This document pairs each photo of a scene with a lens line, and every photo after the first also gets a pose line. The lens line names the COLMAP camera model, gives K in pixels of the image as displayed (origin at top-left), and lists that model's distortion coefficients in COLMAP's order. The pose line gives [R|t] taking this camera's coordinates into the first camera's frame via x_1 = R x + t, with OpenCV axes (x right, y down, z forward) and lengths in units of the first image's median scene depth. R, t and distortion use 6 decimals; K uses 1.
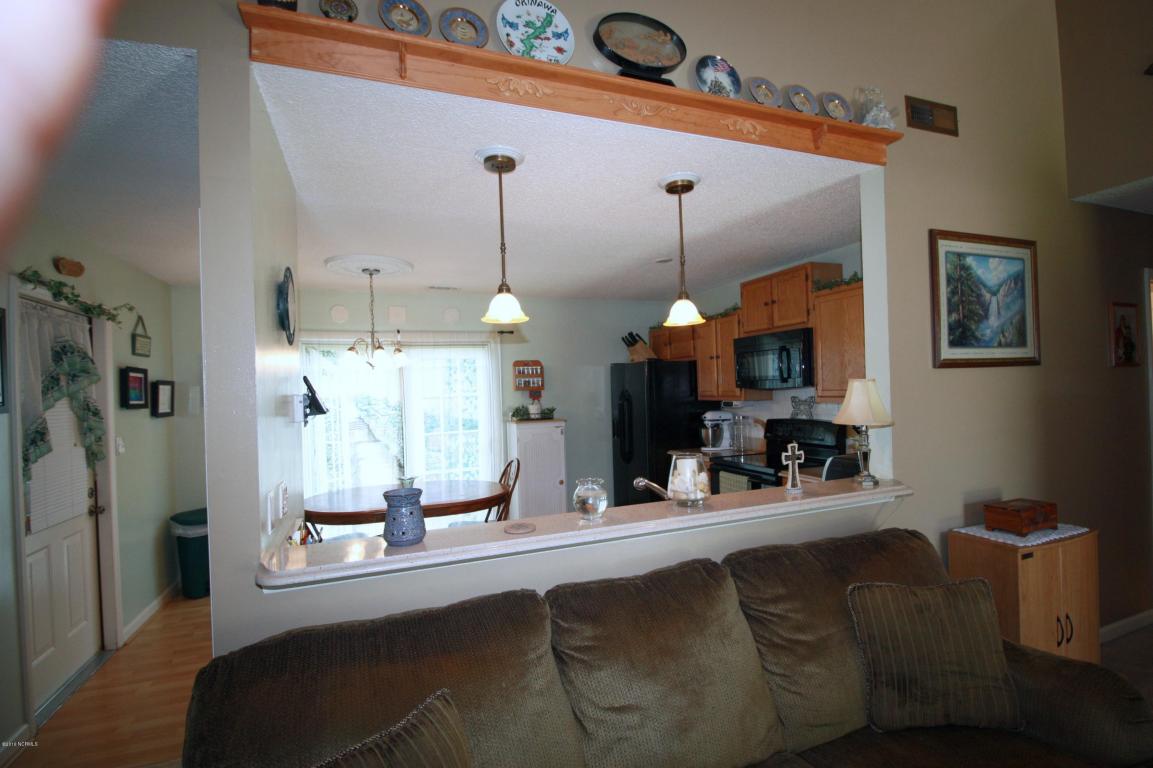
lens RADIAL K [[540.4, 0, 584.0], [0, 540.4, 387.8], [0, 0, 1]] dist [-0.004771, -0.009711]
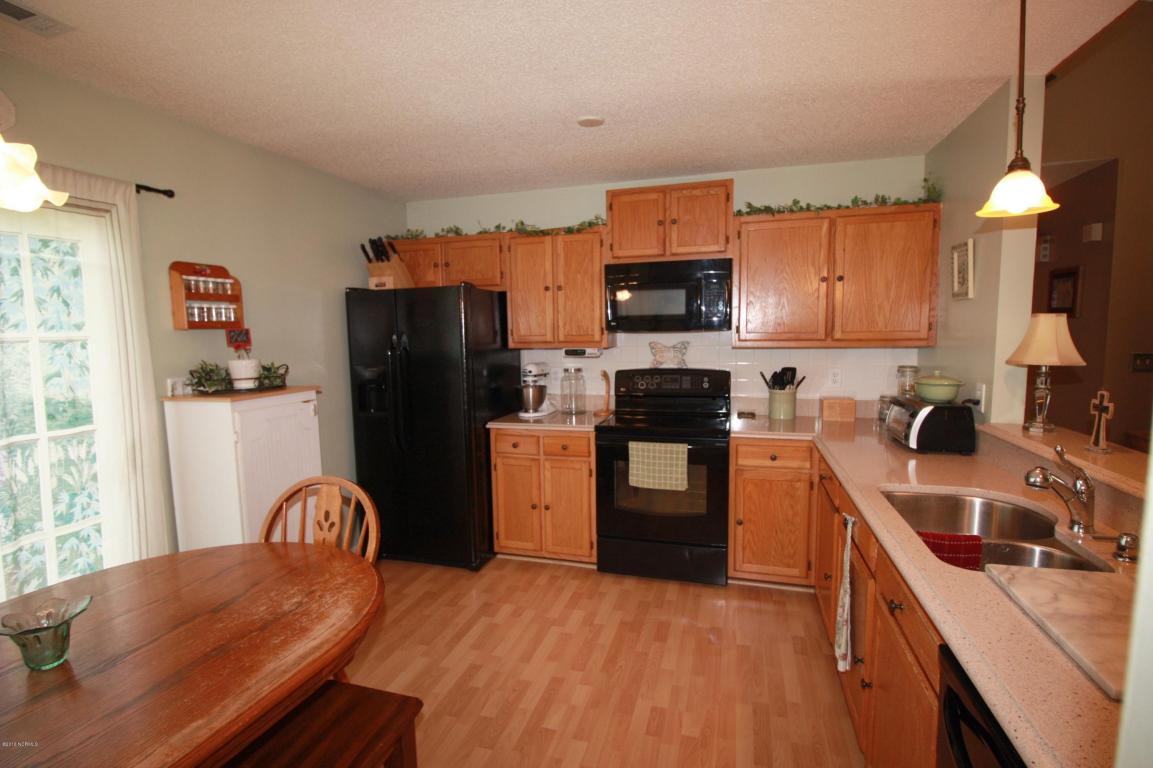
lens RADIAL K [[540.4, 0, 585.6], [0, 540.4, 384.8], [0, 0, 1]] dist [-0.004771, -0.009711]
pose [[0.605995, -0.055460, 0.793533, -0.295520], [-0.006052, 0.997216, 0.074317, 0.017499], [-0.795446, -0.049838, 0.603972, 0.488653]]
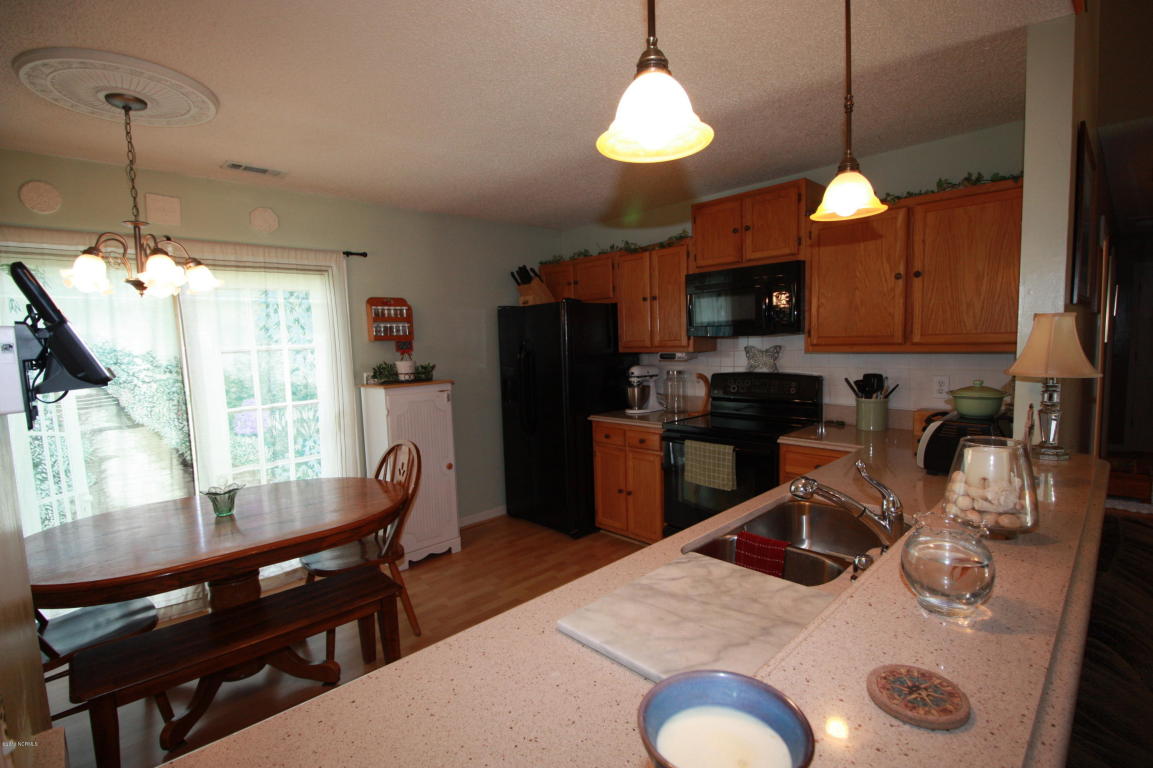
lens RADIAL K [[540.4, 0, 586.4], [0, 540.4, 387.9], [0, 0, 1]] dist [-0.004771, -0.009711]
pose [[0.921659, -0.032012, 0.386677, -0.151242], [0.001210, 0.996823, 0.079642, 0.011276], [-0.387998, -0.072935, 0.918770, 0.267885]]
